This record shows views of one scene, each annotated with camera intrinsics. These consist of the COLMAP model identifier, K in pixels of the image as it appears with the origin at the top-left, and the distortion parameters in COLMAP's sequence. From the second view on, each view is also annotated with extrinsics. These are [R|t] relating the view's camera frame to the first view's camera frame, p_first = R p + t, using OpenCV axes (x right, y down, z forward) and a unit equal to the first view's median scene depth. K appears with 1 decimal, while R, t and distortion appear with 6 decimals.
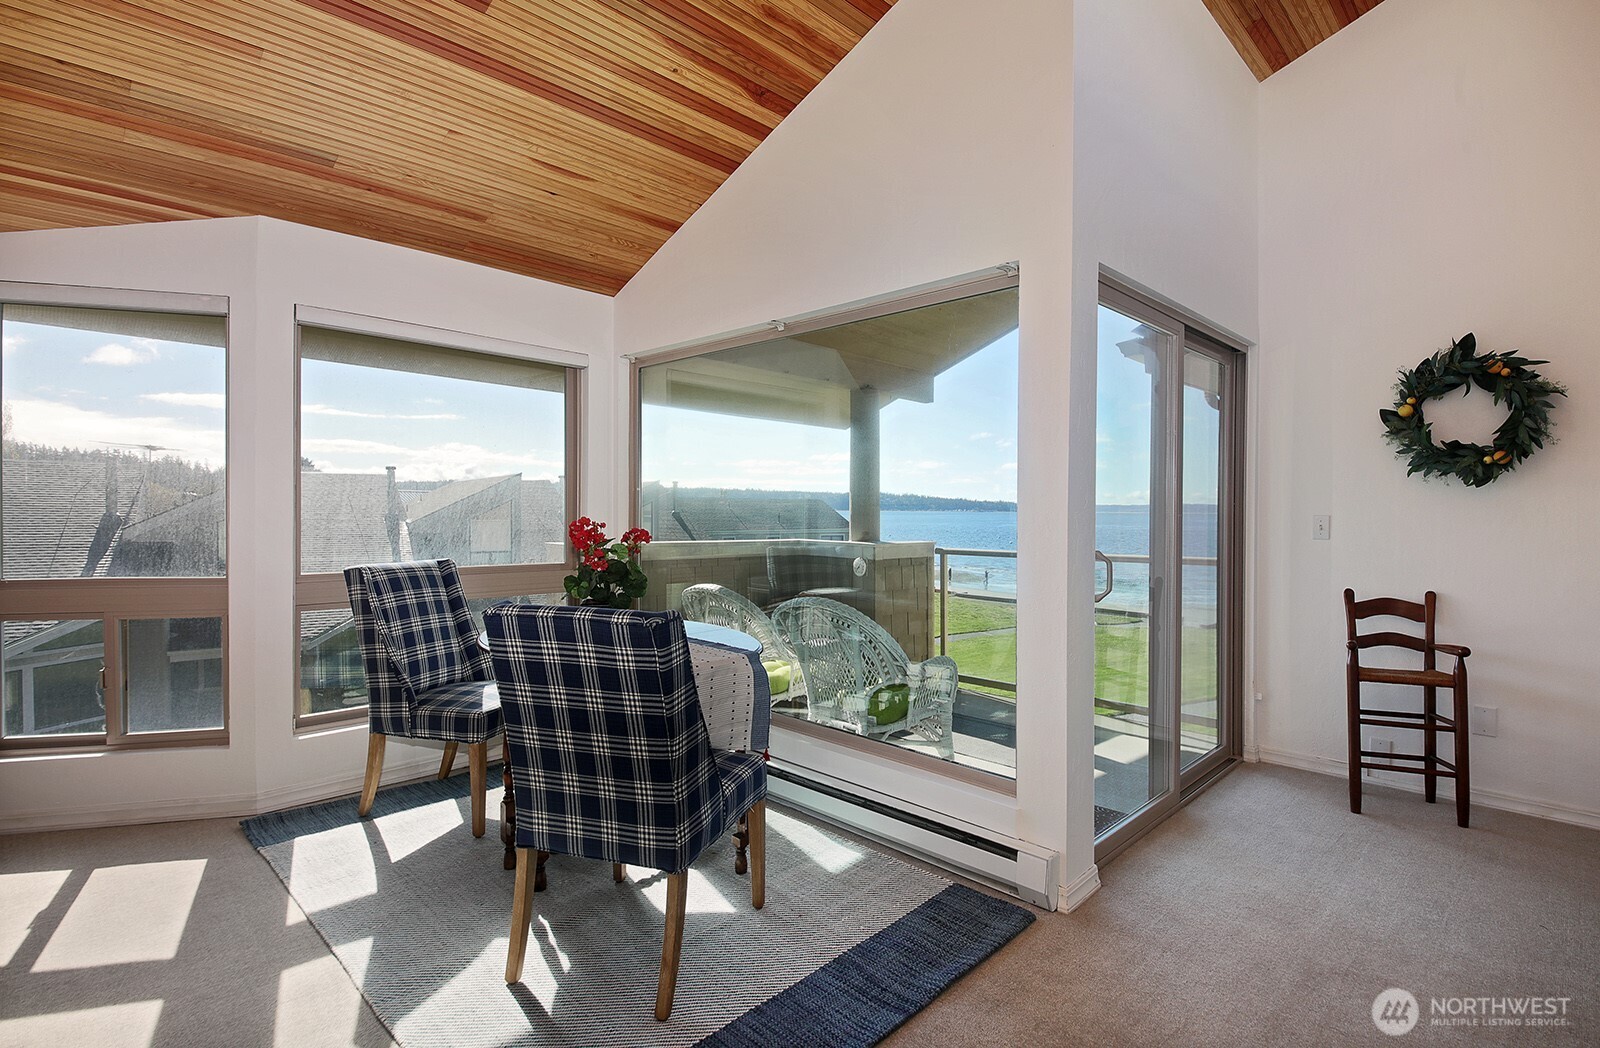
lens RADIAL K [[785.3, 0, 797.7], [0, 785.3, 513.9], [0, 0, 1]] dist [-0.004429, -0.000806]
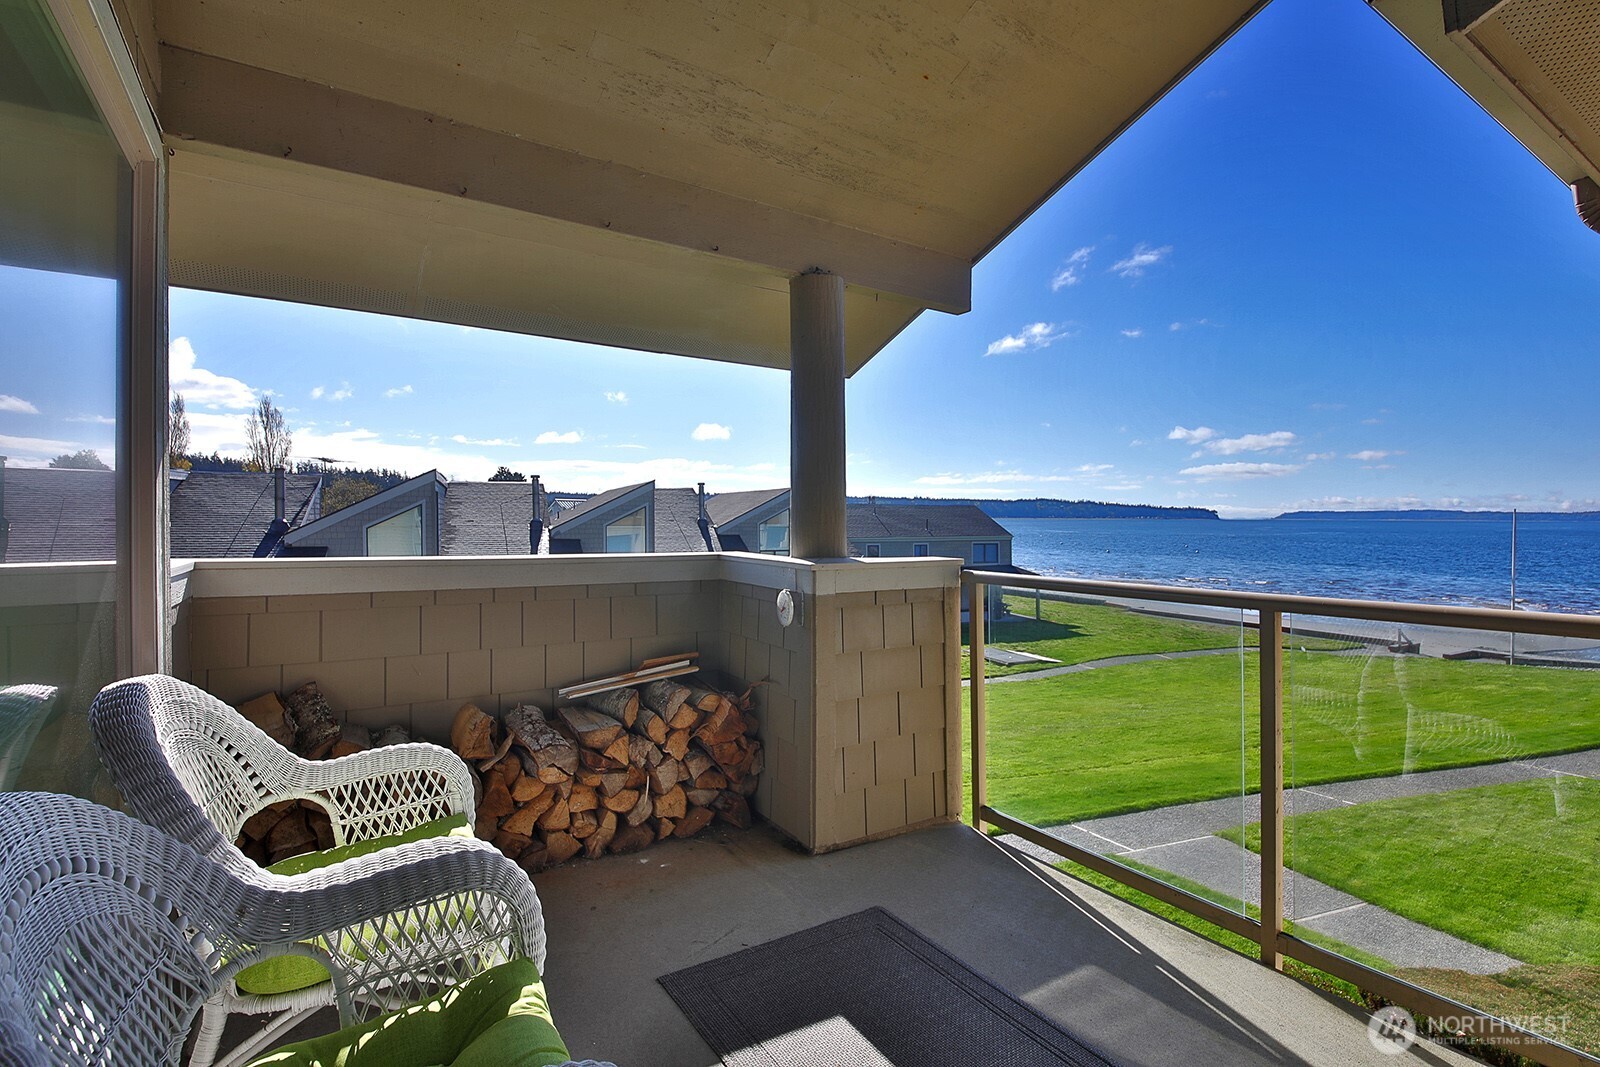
lens RADIAL K [[763.7, 0, 797.6], [0, 763.7, 517.1], [0, 0, 1]] dist [-0.017245, -0.000393]
pose [[0.975810, -0.005019, -0.218563, 0.344843], [0.003789, 0.999975, -0.006044, 0.019479], [0.218587, 0.005070, 0.975804, 0.869955]]
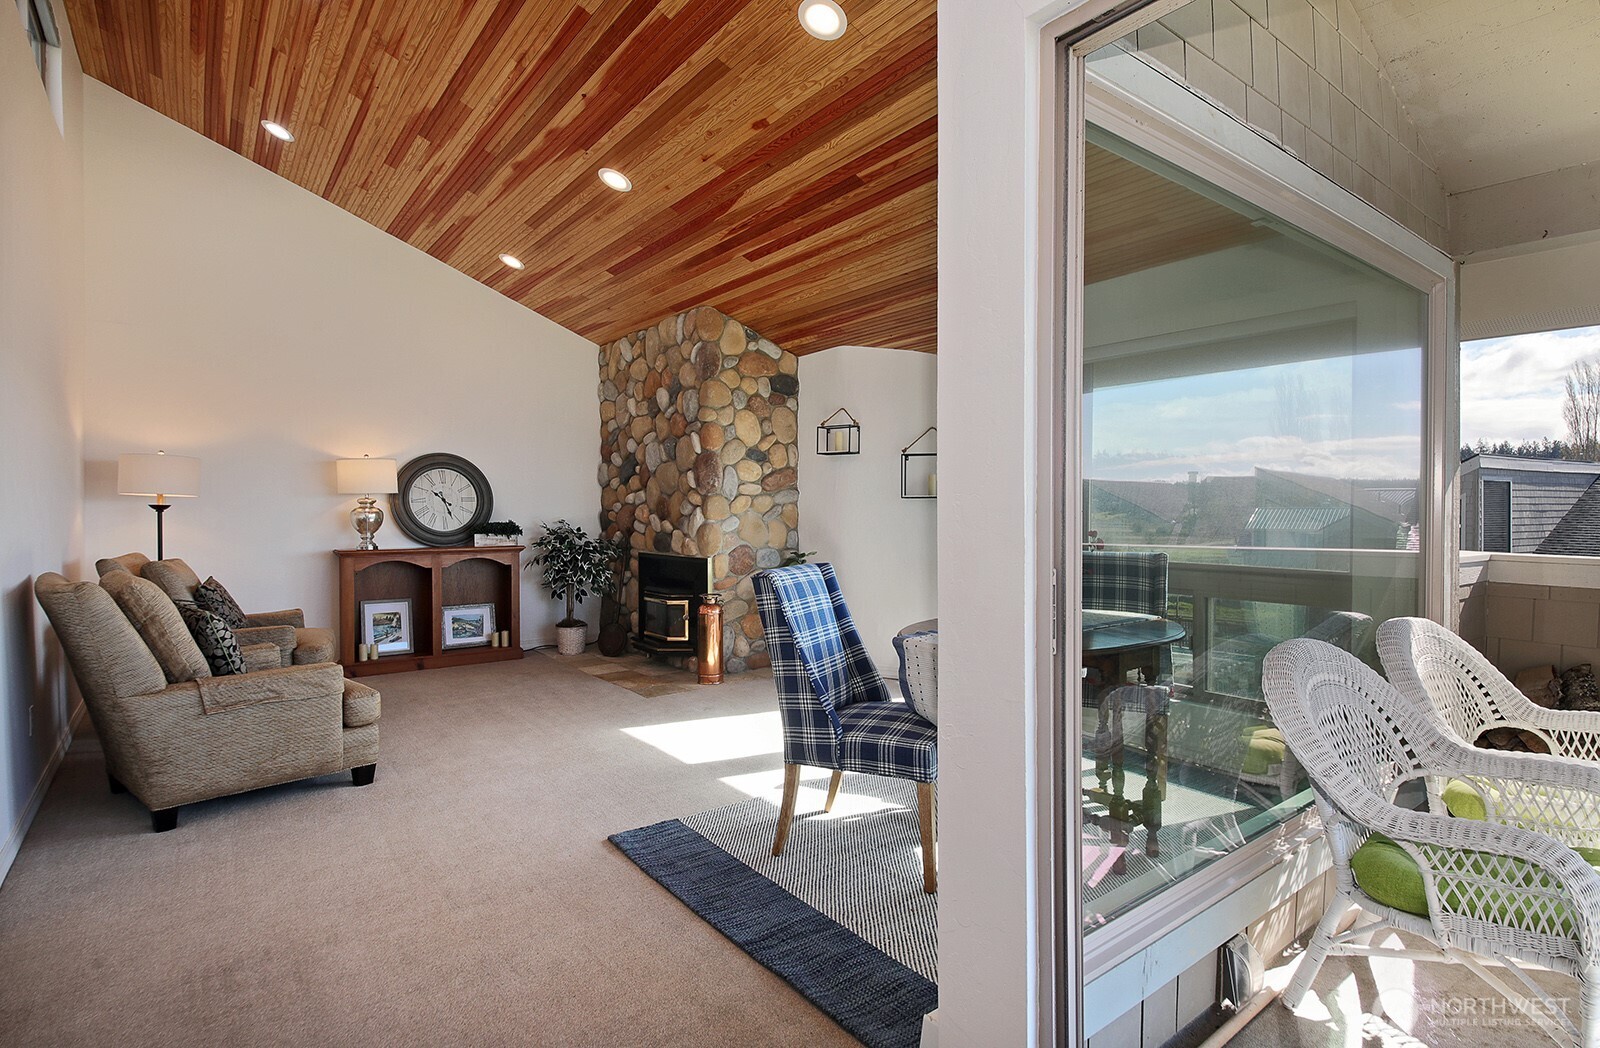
lens RADIAL K [[792.9, 0, 800.0], [0, 792.9, 524.0], [0, 0, 1]] dist [0.048016, -0.048015]
pose [[-0.134761, 0.007249, -0.990852, 0.741826], [-0.003893, 0.999962, 0.007845, 0.013627], [0.990871, 0.004914, -0.134727, 0.724311]]
